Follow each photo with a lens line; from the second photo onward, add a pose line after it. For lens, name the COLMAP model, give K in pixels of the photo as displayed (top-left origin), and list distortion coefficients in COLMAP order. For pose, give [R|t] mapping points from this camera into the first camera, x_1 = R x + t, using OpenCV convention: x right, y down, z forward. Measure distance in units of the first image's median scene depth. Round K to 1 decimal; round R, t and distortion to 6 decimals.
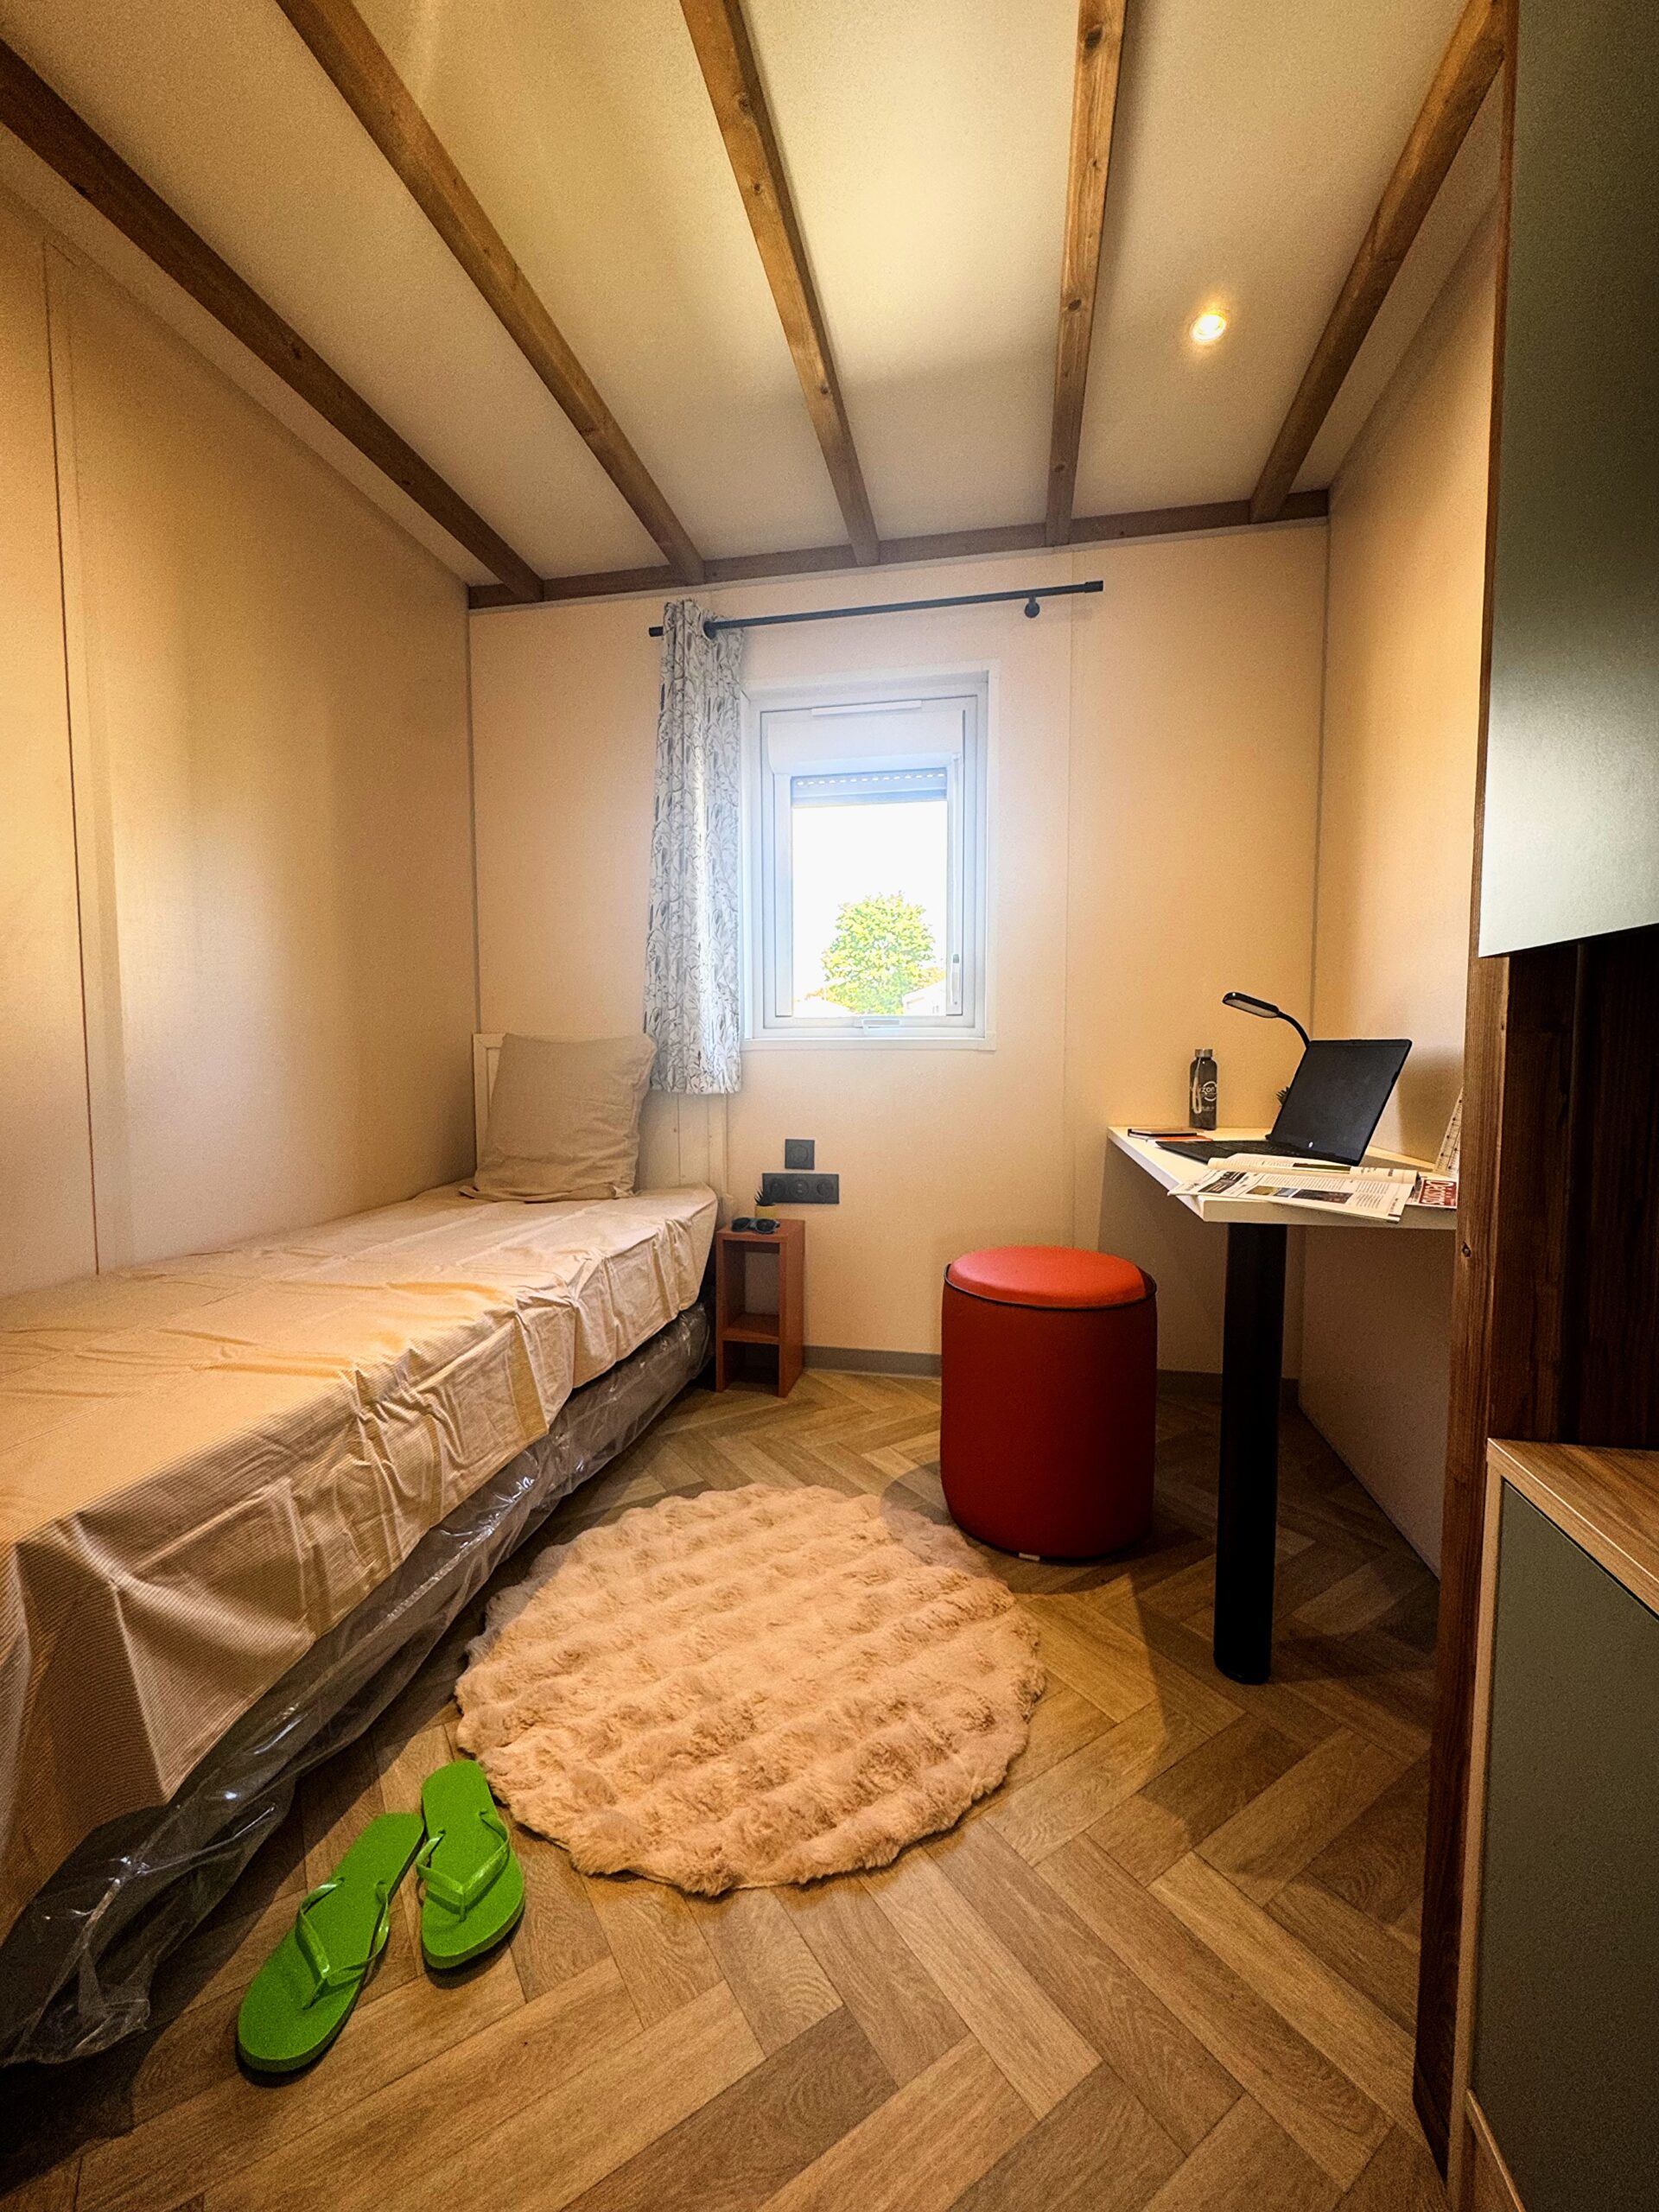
lens RADIAL K [[888.9, 0, 838.4], [0, 888.9, 1101.4], [0, 0, 1]] dist [-0.000582, -0.000019]
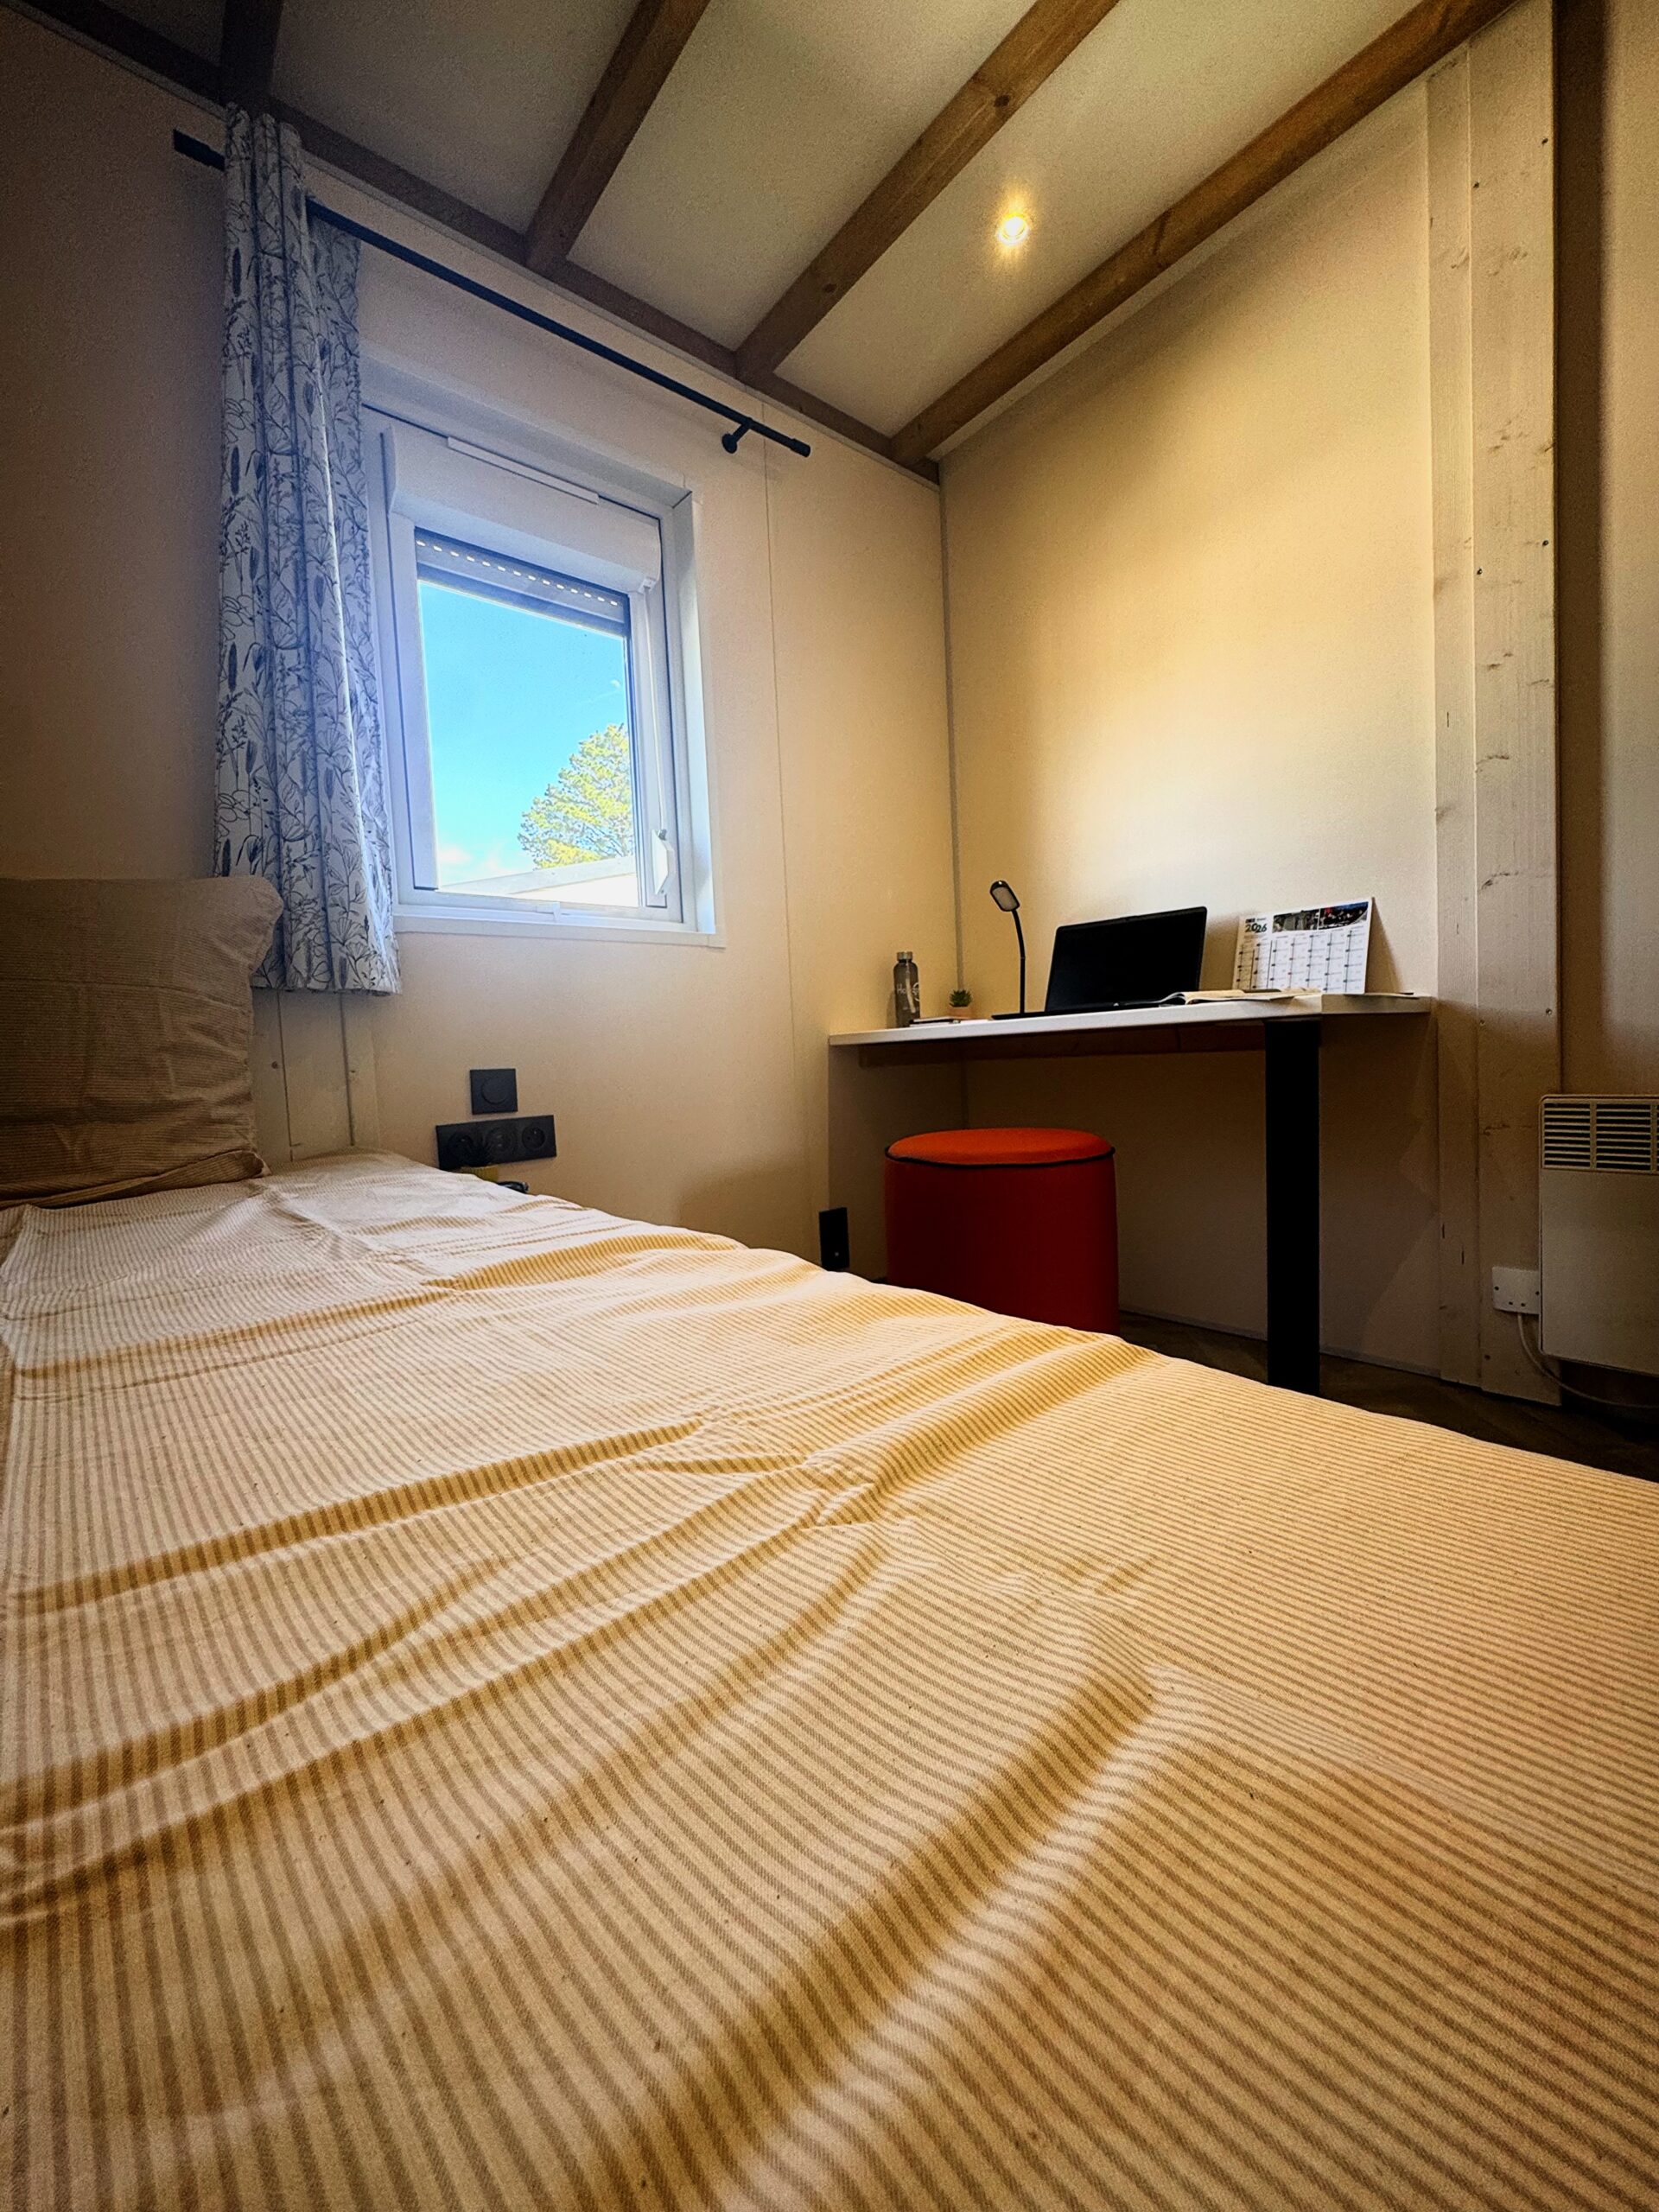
lens RADIAL K [[888.9, 0, 835.4], [0, 888.9, 1097.5], [0, 0, 1]] dist [-0.000582, -0.000019]
pose [[0.635163, -0.066897, 0.769476, -0.419048], [0.093693, 0.995558, 0.009213, 0.086748], [-0.766675, 0.066243, 0.638609, 0.391669]]
